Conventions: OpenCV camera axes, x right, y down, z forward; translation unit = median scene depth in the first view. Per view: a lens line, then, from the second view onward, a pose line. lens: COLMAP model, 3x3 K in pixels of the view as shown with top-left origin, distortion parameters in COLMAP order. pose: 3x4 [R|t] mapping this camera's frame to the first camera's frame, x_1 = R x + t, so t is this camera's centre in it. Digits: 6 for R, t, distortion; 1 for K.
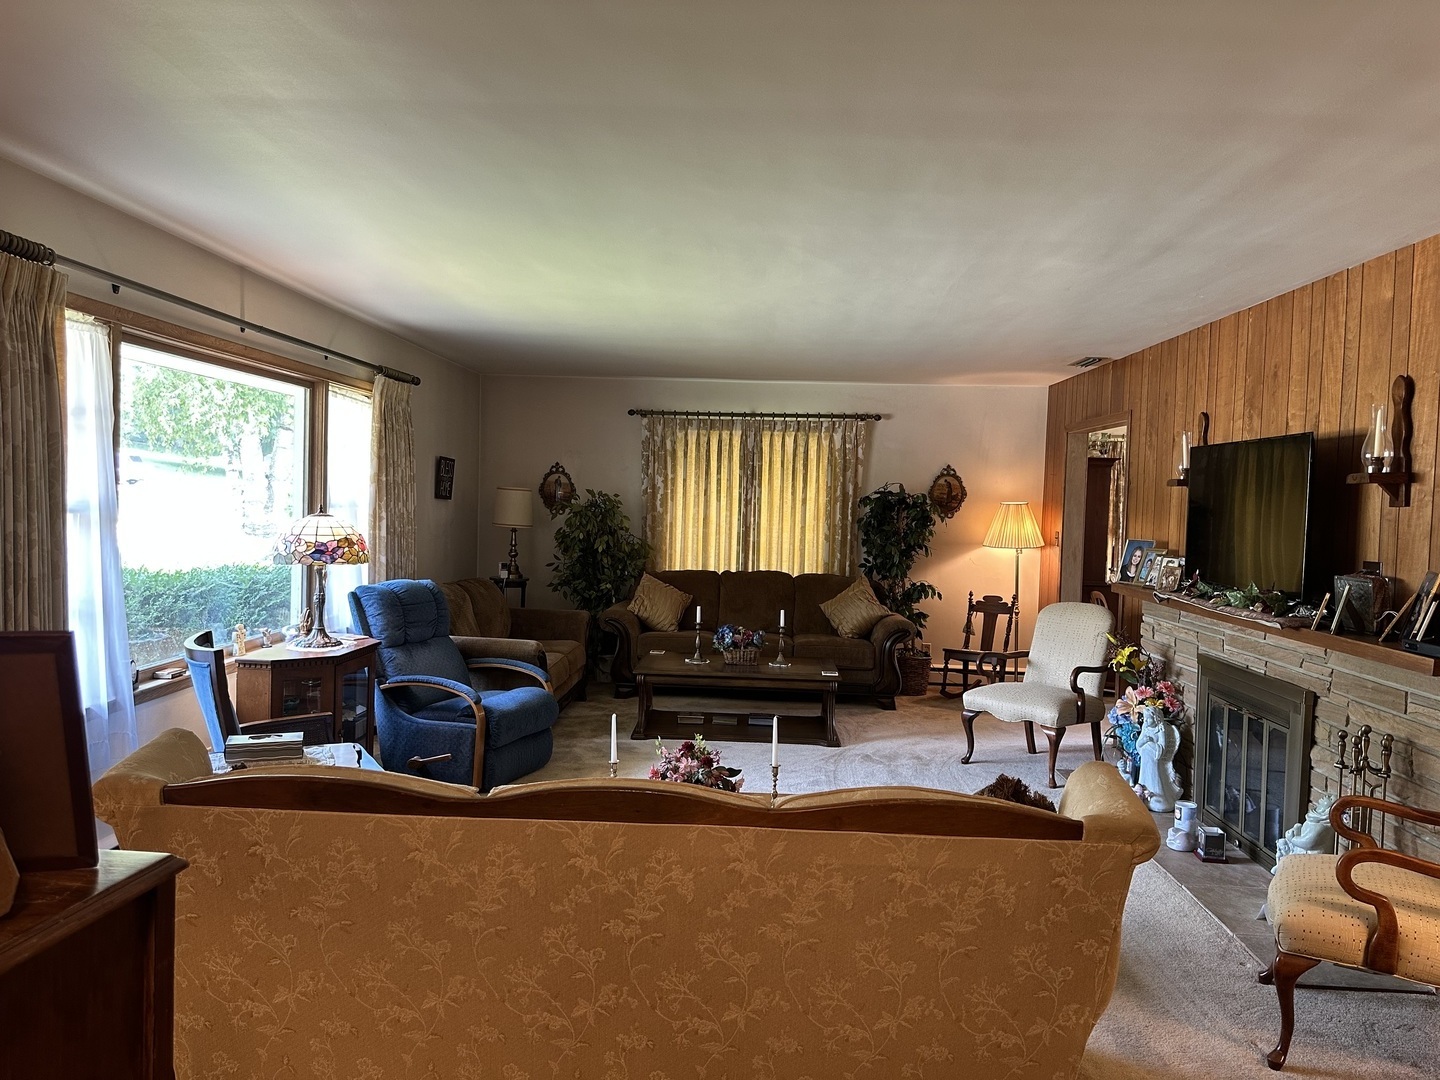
lens RADIAL K [[1018.4, 0, 720.0], [0, 1018.4, 540.0], [0, 0, 1]] dist [0.087550, -0.123061]
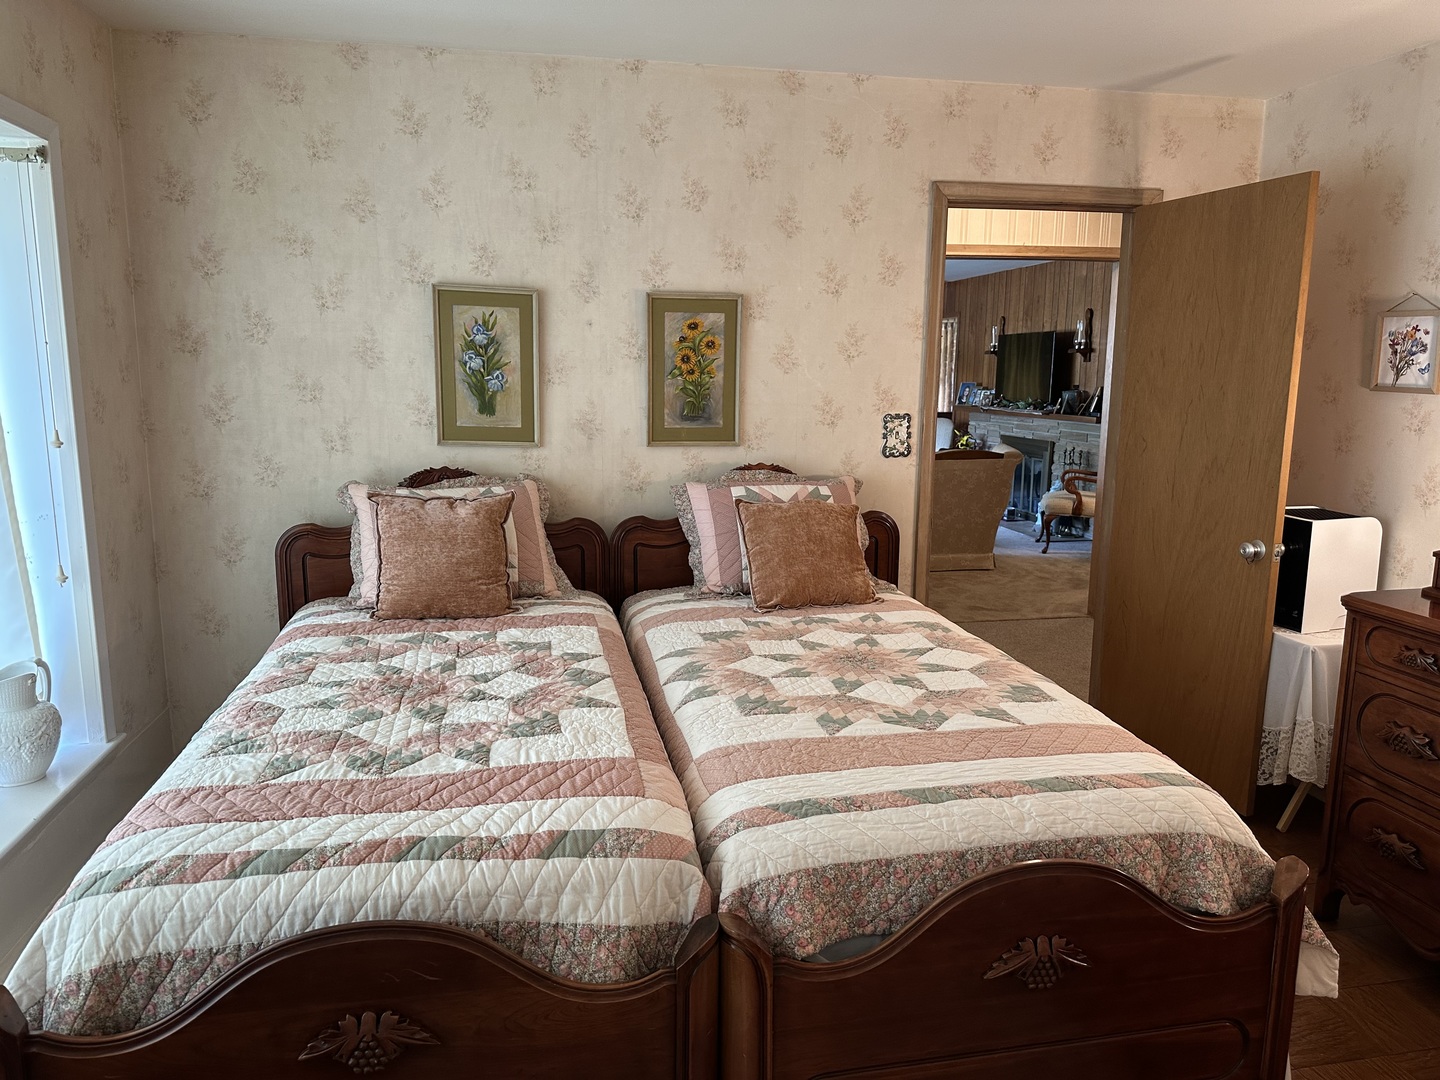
lens RADIAL K [[1018.4, 0, 720.0], [0, 1018.4, 540.0], [0, 0, 1]] dist [0.087550, -0.123061]
pose [[0.972303, -0.060584, 0.225735, -0.728509], [0.030644, 0.990527, 0.133855, 0.031023], [-0.231706, -0.123230, 0.964949, -1.146694]]
